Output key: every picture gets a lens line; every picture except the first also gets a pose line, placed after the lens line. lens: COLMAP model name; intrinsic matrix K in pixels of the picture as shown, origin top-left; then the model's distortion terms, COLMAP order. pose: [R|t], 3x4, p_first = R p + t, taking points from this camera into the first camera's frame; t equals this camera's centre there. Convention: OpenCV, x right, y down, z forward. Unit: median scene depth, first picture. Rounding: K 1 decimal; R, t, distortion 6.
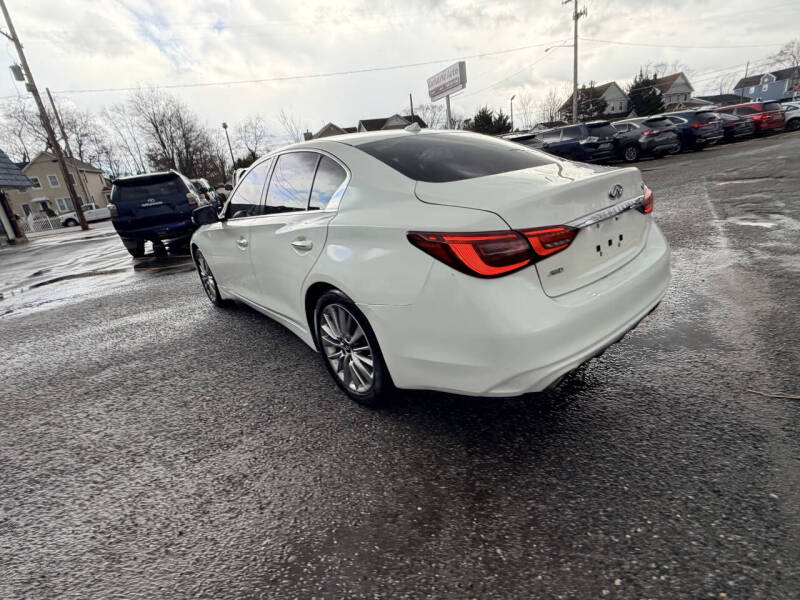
lens RADIAL K [[382.7, 0, 402.1], [0, 382.7, 312.6], [0, 0, 1]] dist [-0.001036, -0.000614]
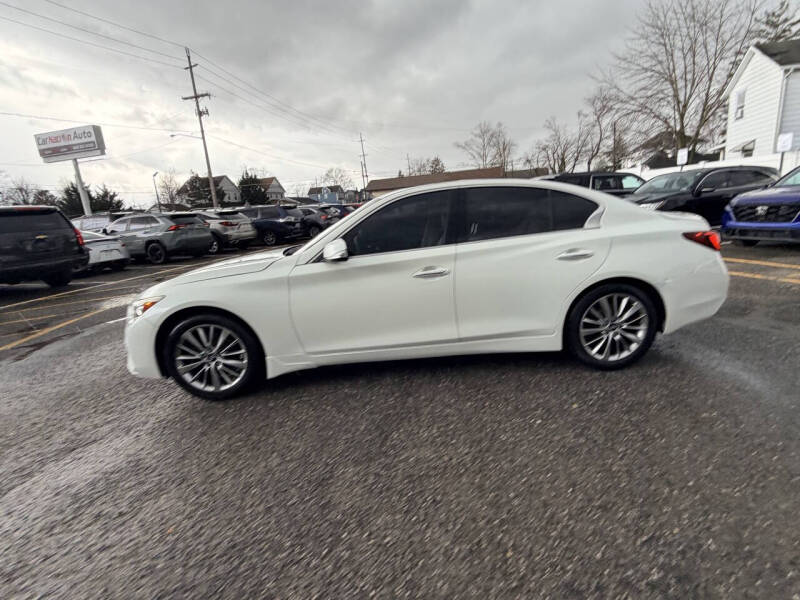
lens RADIAL K [[382.7, 0, 402.1], [0, 382.7, 312.6], [0, 0, 1]] dist [-0.001036, -0.000614]
pose [[0.612758, -0.121435, 0.780885, -0.095869], [0.274550, 0.959287, -0.066260, -0.004204], [-0.741047, 0.254993, 0.621151, 0.041416]]
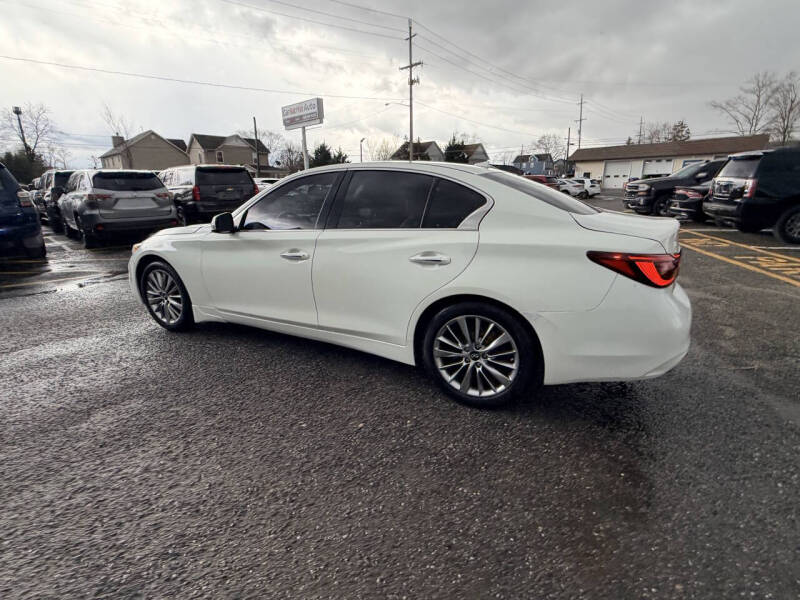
lens RADIAL K [[383.5, 0, 401.8], [0, 383.5, 310.7], [0, 0, 1]] dist [-0.001293, -0.000047]
pose [[0.913029, -0.006061, 0.407850, -0.045247], [0.039025, 0.996601, -0.072553, 0.002094], [-0.406023, 0.082159, 0.910162, 0.005285]]
